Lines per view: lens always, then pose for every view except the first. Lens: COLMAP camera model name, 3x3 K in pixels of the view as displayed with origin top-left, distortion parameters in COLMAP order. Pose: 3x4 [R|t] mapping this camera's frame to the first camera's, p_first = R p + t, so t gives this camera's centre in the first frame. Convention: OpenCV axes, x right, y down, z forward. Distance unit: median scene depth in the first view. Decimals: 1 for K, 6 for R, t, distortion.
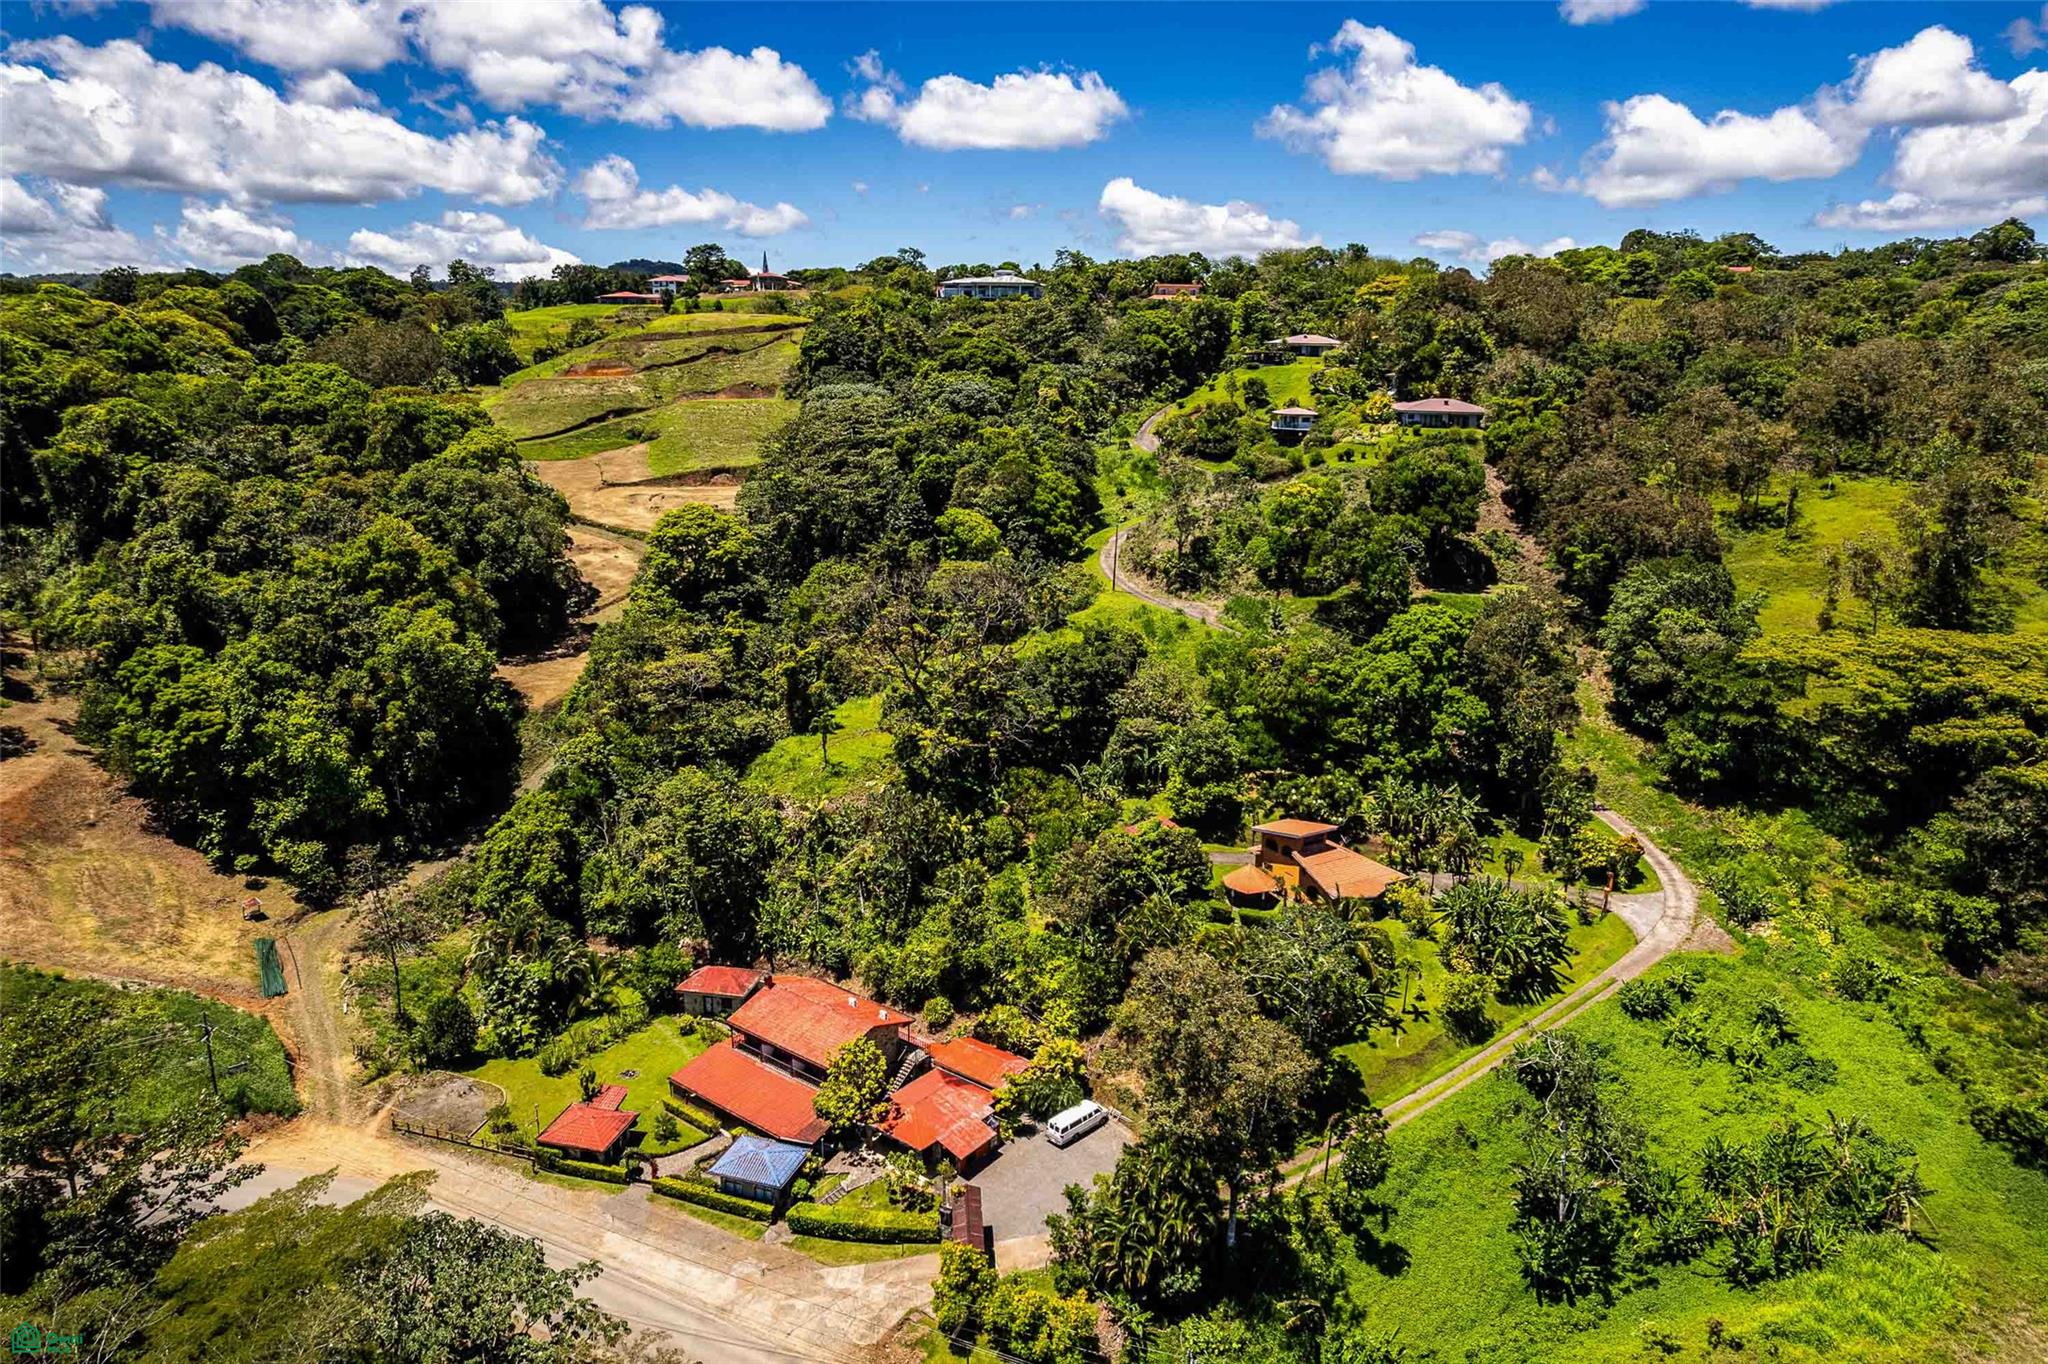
lens RADIAL K [[1303.7, 0, 1021.7], [0, 1303.7, 681.0], [0, 0, 1]] dist [-0.050242, 0.024376]
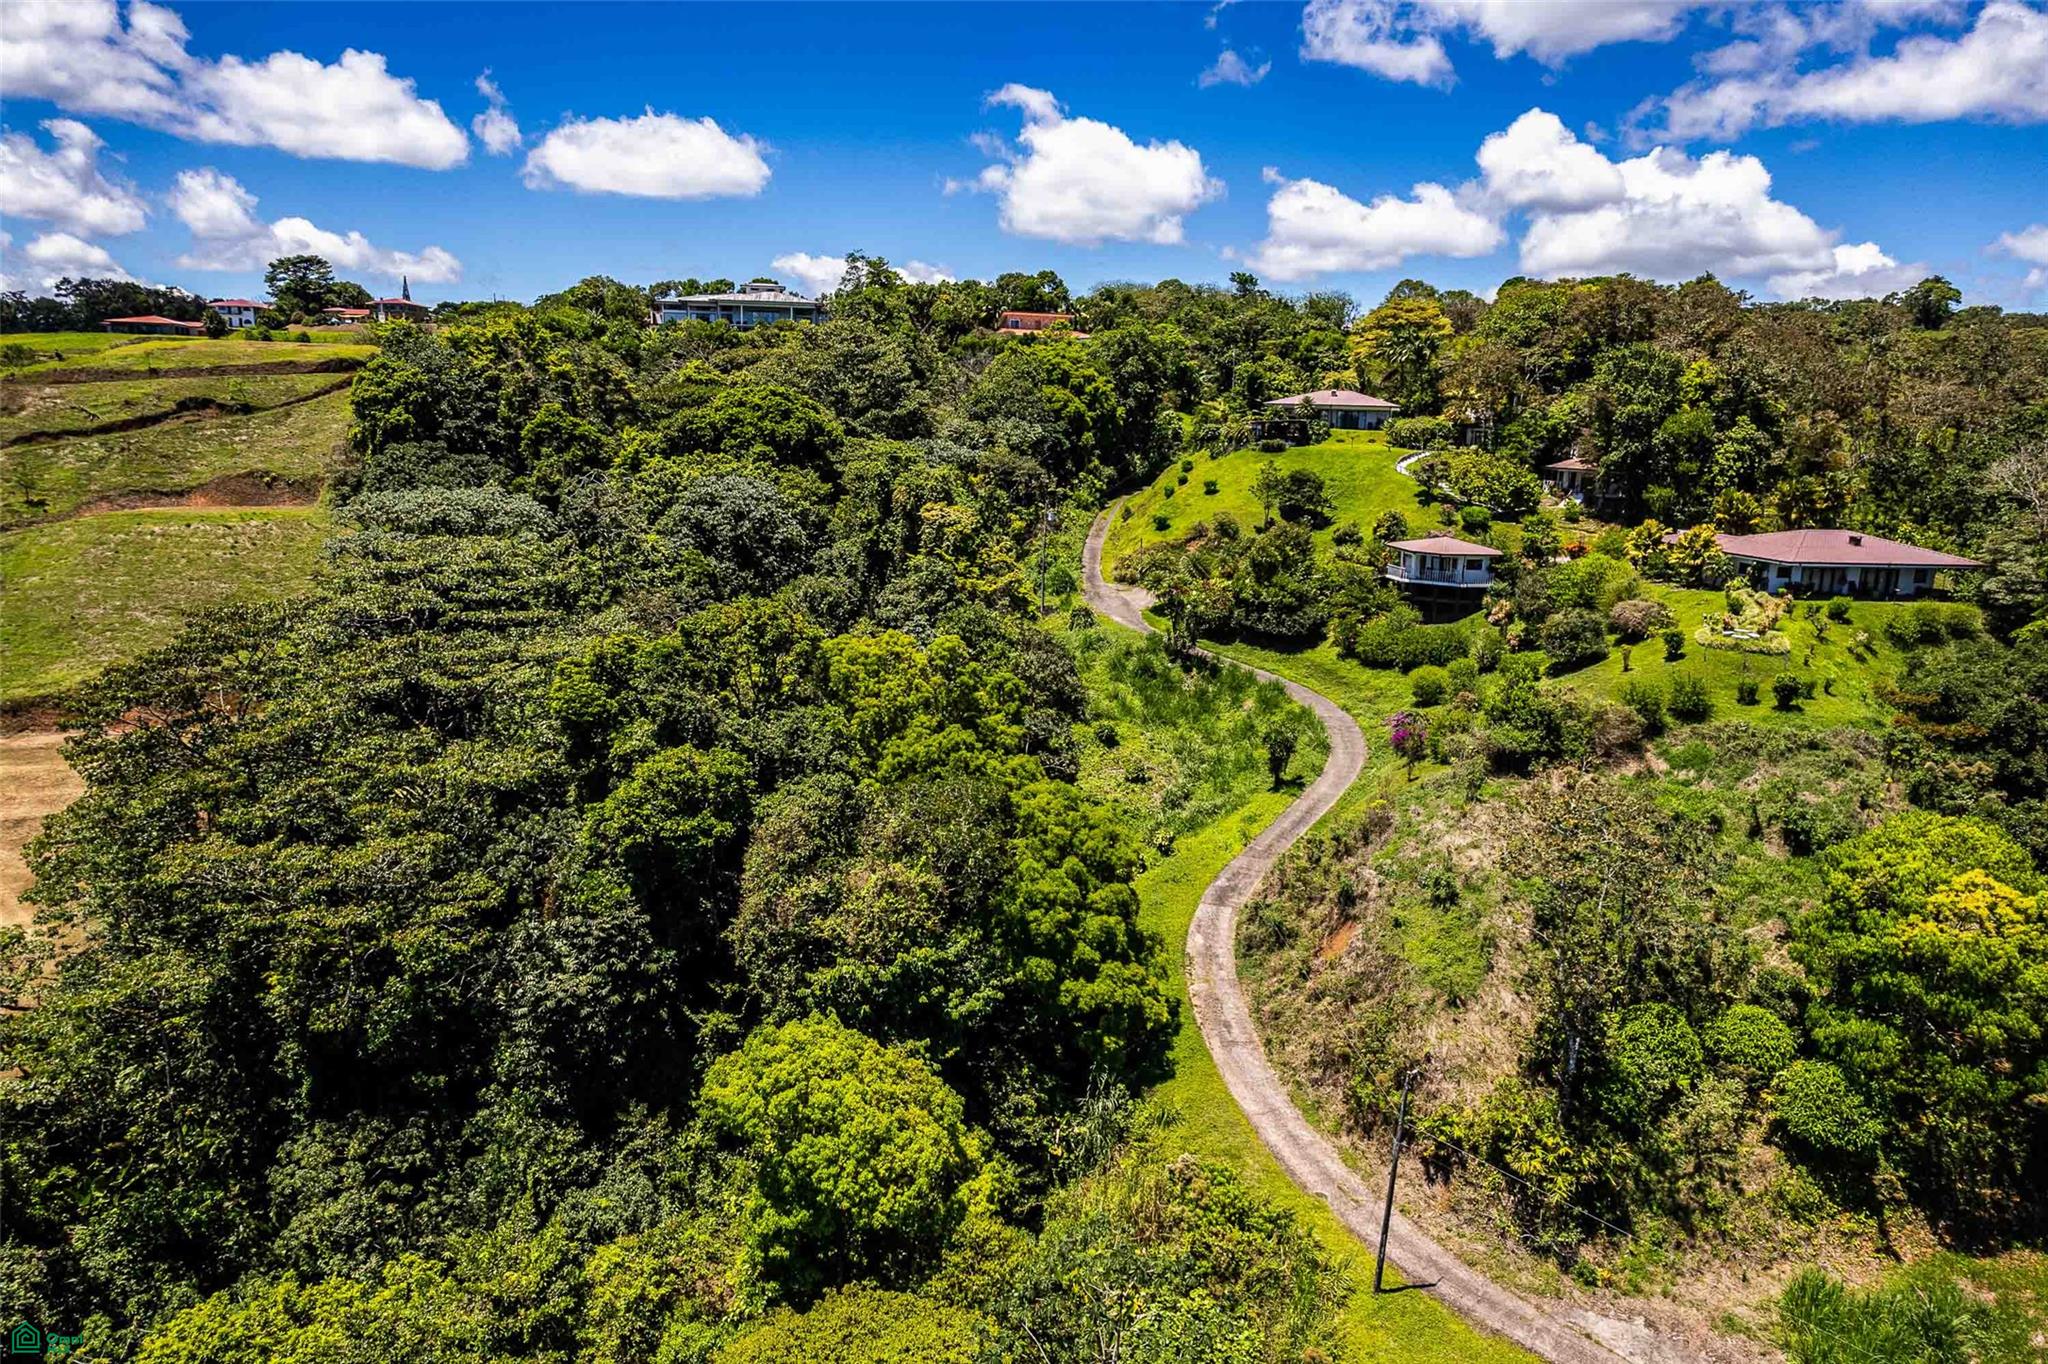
lens RADIAL K [[1303.7, 0, 1026.1], [0, 1303.7, 682.6], [0, 0, 1]] dist [-0.050242, 0.024376]
pose [[0.976290, -0.030156, 0.214355, -0.037182], [0.040003, 0.998327, -0.041745, -0.125216], [-0.212737, 0.049330, 0.975863, 0.495440]]
